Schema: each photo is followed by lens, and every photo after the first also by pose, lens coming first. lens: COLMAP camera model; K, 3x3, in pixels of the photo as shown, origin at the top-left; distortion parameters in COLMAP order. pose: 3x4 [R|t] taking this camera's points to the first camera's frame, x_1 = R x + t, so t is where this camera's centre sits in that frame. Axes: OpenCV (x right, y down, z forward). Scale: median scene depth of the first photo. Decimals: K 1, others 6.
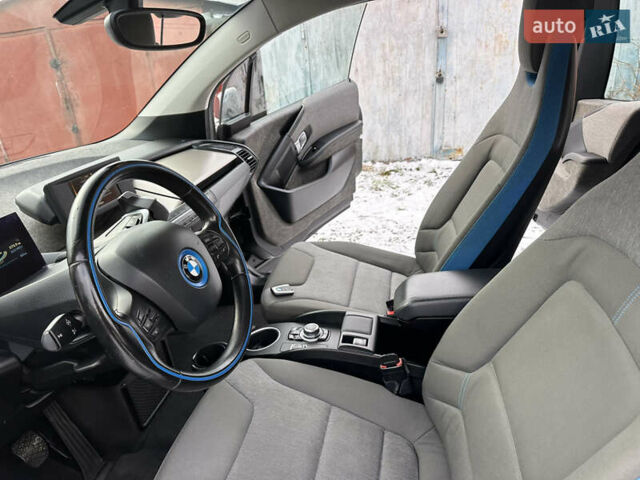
lens RADIAL K [[454.1, 0, 313.8], [0, 454.1, 249.3], [0, 0, 1]] dist [0.047892, -0.056856]
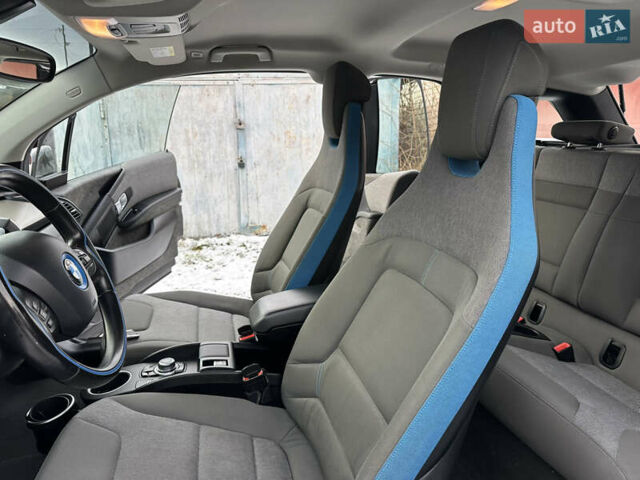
lens RADIAL K [[454.1, 0, 322.4], [0, 454.1, 242.2], [0, 0, 1]] dist [0.047892, -0.056856]
pose [[0.903176, -0.023458, 0.428629, -0.088189], [0.108034, 0.978788, -0.174075, 0.093339], [-0.415453, 0.203527, 0.886553, -0.063573]]
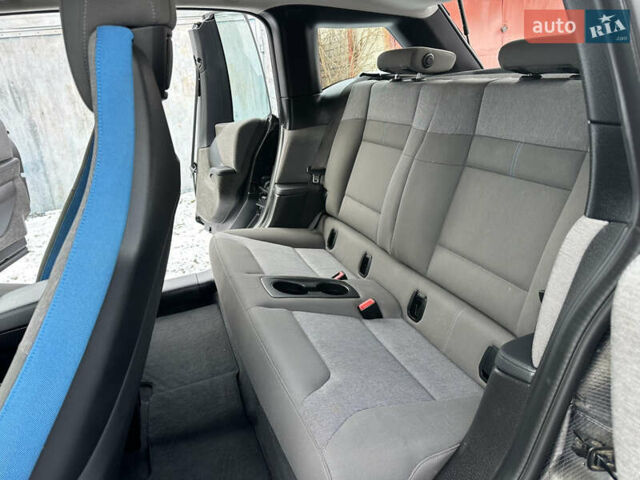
lens RADIAL K [[454.1, 0, 317.1], [0, 454.1, 244.7], [0, 0, 1]] dist [0.047892, -0.056856]
pose [[0.845970, -0.174673, 0.503810, 0.195081], [0.223050, 0.974112, -0.036804, 0.092636], [-0.484339, 0.143510, 0.863030, -0.105636]]
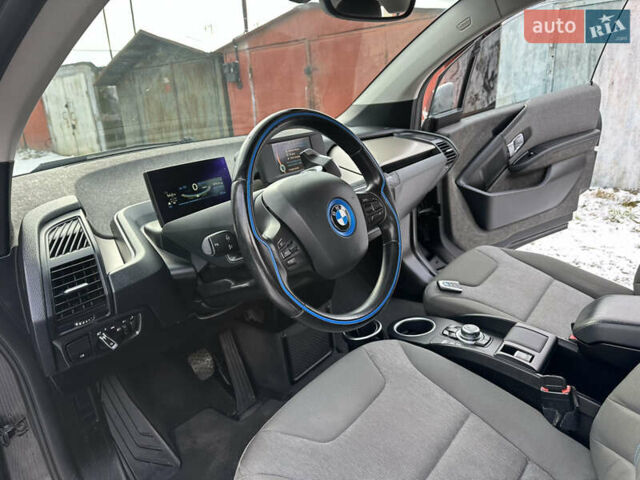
lens RADIAL K [[454.1, 0, 310.6], [0, 454.1, 244.1], [0, 0, 1]] dist [0.047892, -0.056856]
pose [[0.884432, 0.180256, -0.430450, 0.054669], [-0.196484, 0.980483, 0.006880, 0.046635], [0.423289, 0.078491, 0.902588, 0.019552]]
